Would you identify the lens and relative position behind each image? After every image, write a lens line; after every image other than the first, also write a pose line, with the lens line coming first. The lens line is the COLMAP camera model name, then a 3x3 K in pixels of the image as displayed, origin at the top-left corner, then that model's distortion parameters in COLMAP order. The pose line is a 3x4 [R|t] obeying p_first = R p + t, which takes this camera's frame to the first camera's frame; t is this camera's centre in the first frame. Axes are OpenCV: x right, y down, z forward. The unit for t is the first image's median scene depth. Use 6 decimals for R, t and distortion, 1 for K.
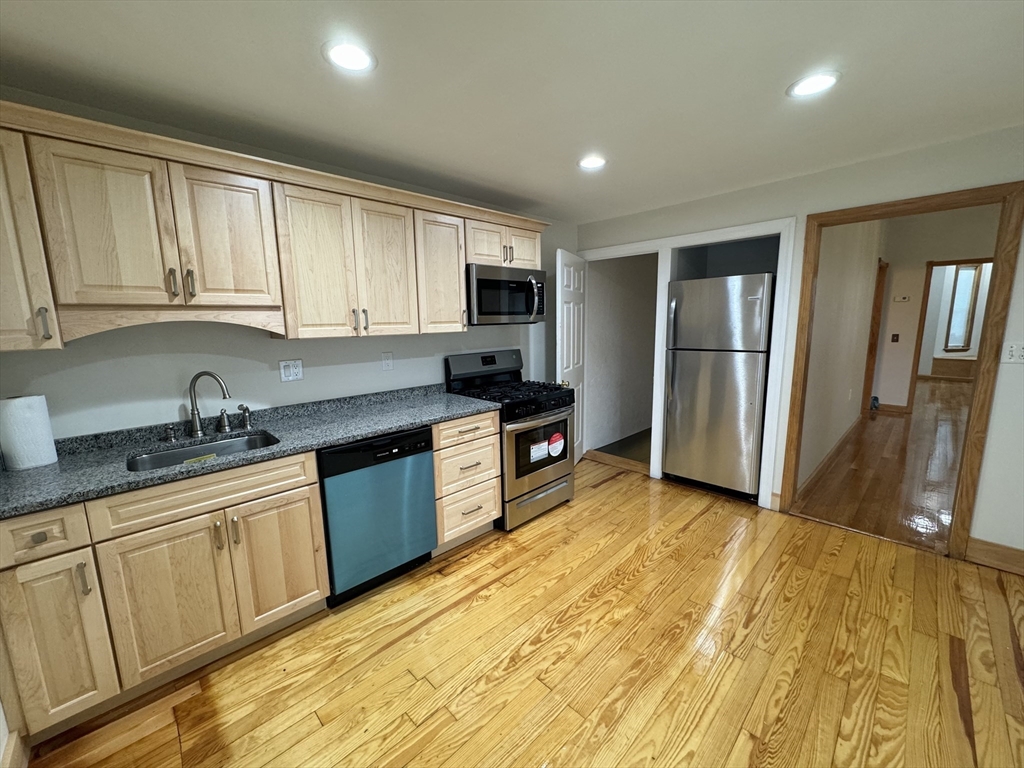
lens RADIAL K [[407.0, 0, 511.1], [0, 407.0, 382.9], [0, 0, 1]] dist [-0.002625, 0.000372]
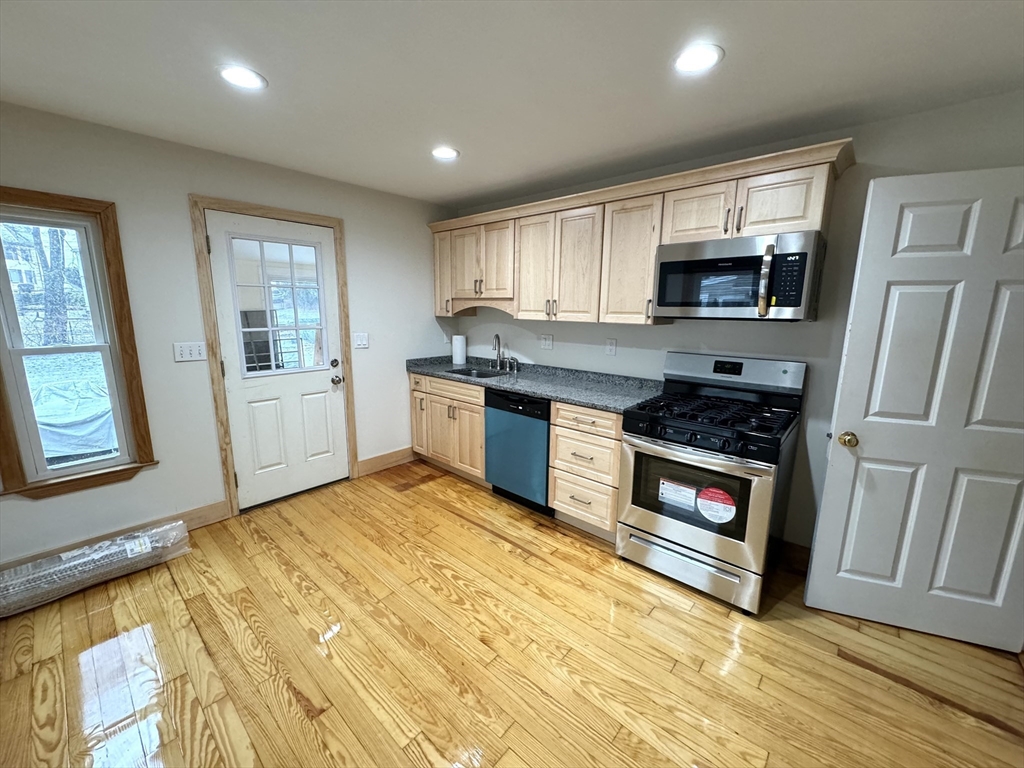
lens RADIAL K [[407.0, 0, 511.1], [0, 407.0, 382.9], [0, 0, 1]] dist [-0.002625, 0.000372]
pose [[0.070108, 0.201228, -0.977032, 0.918685], [-0.168723, 0.967723, 0.187203, -0.142852], [0.983167, 0.151723, 0.101797, 0.769421]]
